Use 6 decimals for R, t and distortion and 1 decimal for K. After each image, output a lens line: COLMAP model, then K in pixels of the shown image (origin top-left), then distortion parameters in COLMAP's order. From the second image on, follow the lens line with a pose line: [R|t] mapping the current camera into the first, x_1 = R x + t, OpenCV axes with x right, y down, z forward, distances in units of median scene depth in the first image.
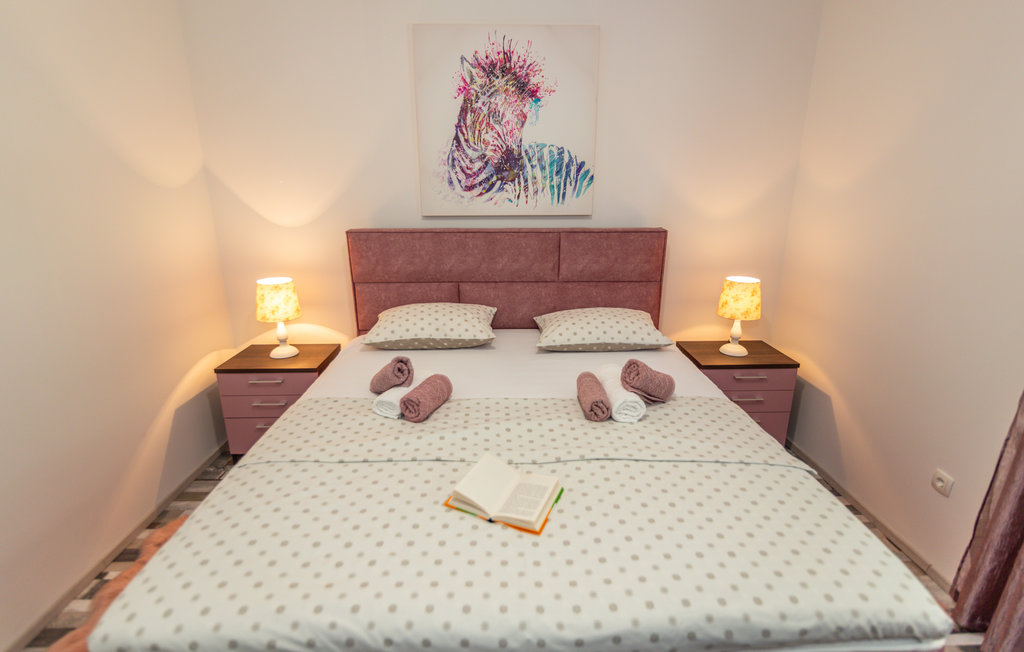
lens RADIAL K [[473.0, 0, 513.2], [0, 473.0, 317.7], [0, 0, 1]] dist [0.014406, 0.000034]
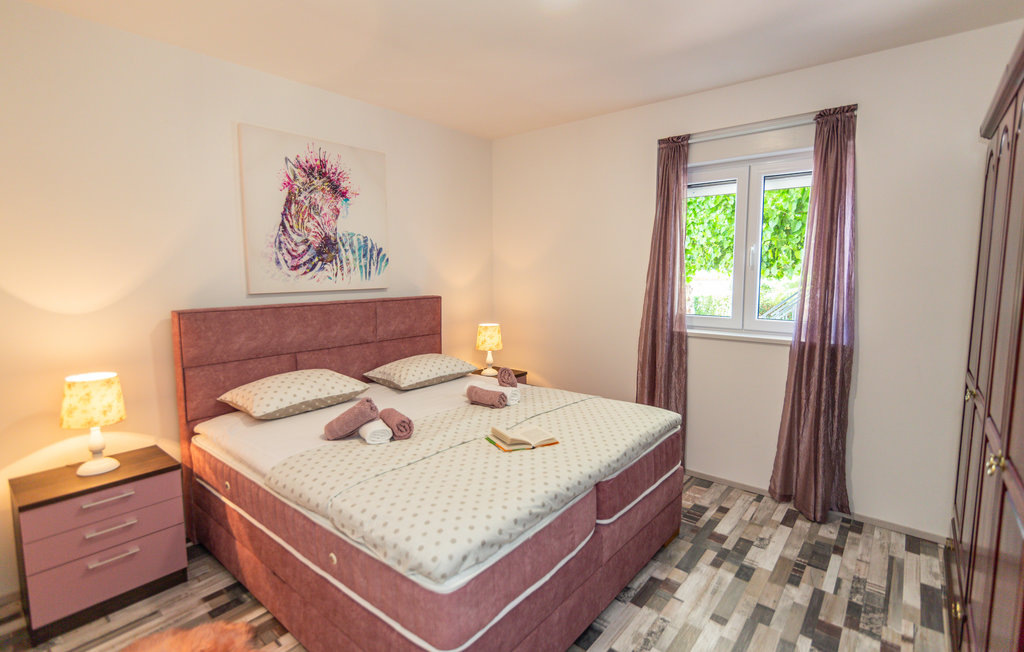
lens RADIAL K [[473.0, 0, 515.6], [0, 473.0, 327.0], [0, 0, 1]] dist [0.014406, 0.000034]
pose [[0.668565, -0.094394, 0.737639, -0.591847], [0.207908, 0.976083, -0.063532, 0.041580], [-0.713999, 0.195836, 0.672200, -0.093309]]
